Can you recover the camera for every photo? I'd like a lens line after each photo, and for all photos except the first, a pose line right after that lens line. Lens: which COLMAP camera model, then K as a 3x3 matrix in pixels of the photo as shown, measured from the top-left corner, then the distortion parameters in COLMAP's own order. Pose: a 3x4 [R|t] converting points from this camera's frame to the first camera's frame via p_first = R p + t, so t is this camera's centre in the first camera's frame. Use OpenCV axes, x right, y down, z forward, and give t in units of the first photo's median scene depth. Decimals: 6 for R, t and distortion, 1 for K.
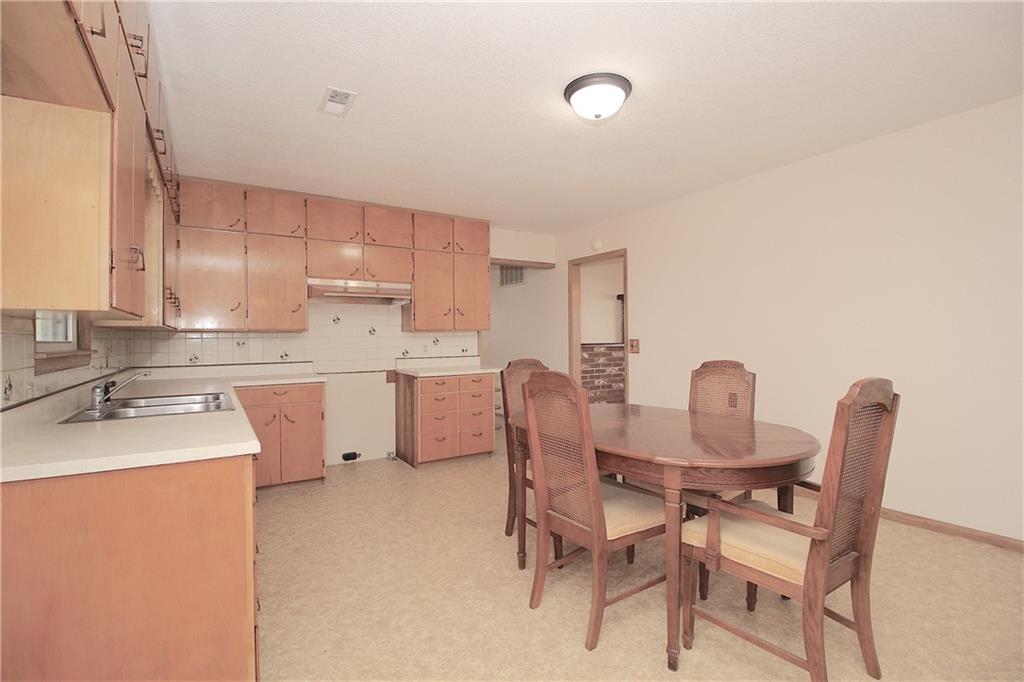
lens RADIAL K [[476.0, 0, 515.5], [0, 476.0, 341.7], [0, 0, 1]] dist [-0.003654, -0.009338]
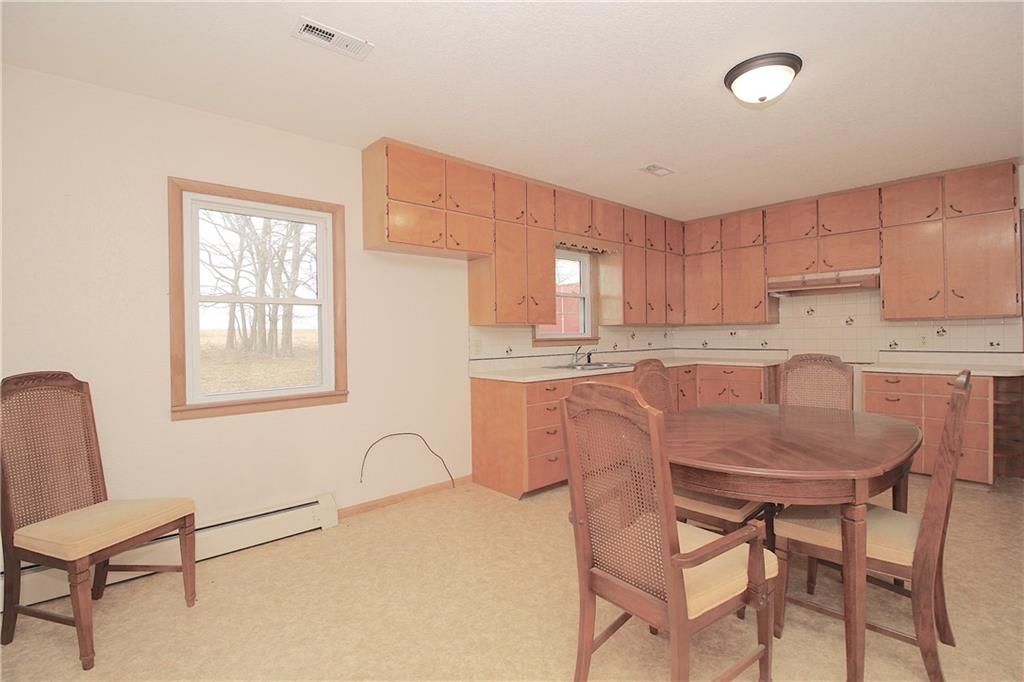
lens RADIAL K [[476.0, 0, 520.8], [0, 476.0, 341.0], [0, 0, 1]] dist [-0.003654, -0.009338]
pose [[0.148195, 0.023303, -0.988684, 0.580733], [0.009743, 0.999639, 0.025022, -0.013717], [0.988910, -0.013340, 0.147915, 0.212354]]
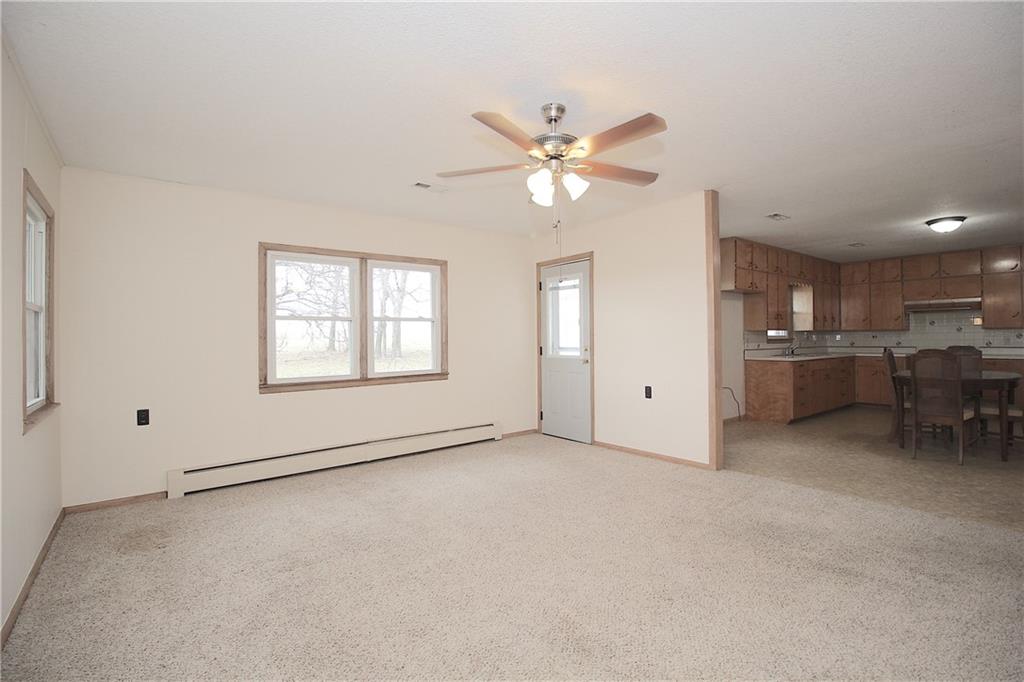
lens RADIAL K [[476.0, 0, 530.1], [0, 476.0, 340.9], [0, 0, 1]] dist [-0.003654, -0.009338]
pose [[0.087115, 0.015876, -0.996072, 1.182298], [0.006972, 0.999839, 0.016545, -0.019866], [0.996174, -0.008386, 0.086990, -0.569270]]
